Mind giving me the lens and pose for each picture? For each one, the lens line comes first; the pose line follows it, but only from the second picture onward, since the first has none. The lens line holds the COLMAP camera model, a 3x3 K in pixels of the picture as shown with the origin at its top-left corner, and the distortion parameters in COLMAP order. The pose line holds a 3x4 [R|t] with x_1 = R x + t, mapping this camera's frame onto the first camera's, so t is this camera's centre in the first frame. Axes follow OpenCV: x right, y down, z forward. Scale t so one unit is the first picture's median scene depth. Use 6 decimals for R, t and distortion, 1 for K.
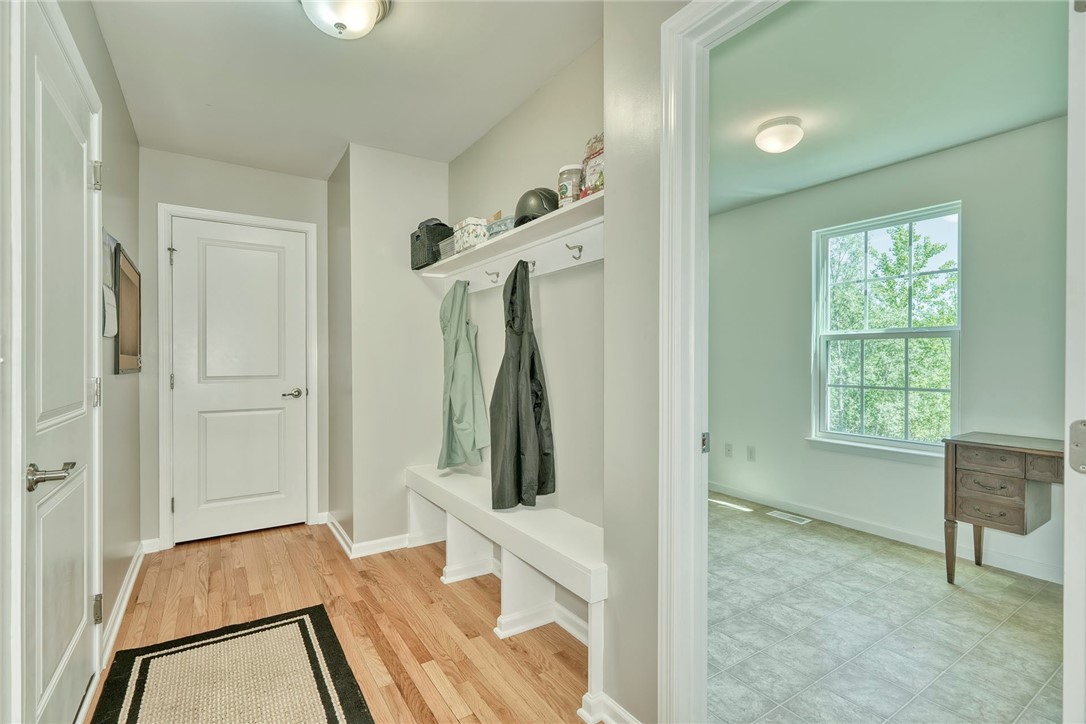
lens RADIAL K [[504.4, 0, 545.3], [0, 504.4, 359.8], [0, 0, 1]] dist [-0.022096, 0.013961]
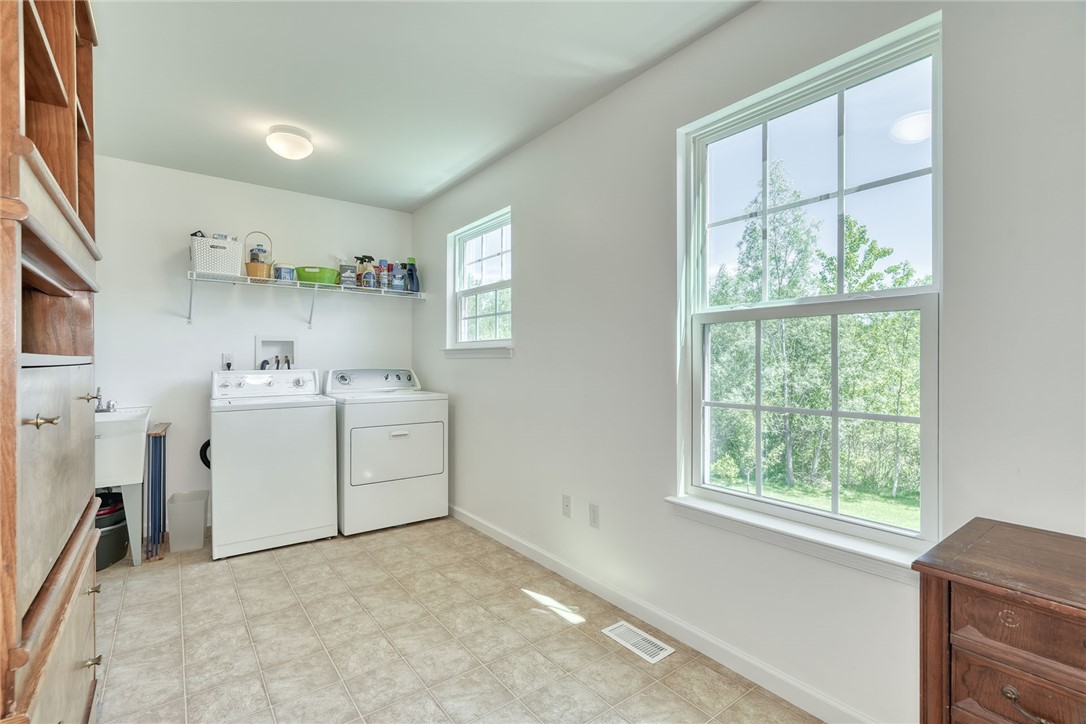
lens RADIAL K [[504.4, 0, 545.3], [0, 504.4, 359.8], [0, 0, 1]] dist [-0.022096, 0.013961]
pose [[0.997175, -0.000482, 0.075108, 0.341081], [0.001045, 0.999972, -0.007453, 0.005825], [-0.075102, 0.007511, 0.997148, 0.448943]]
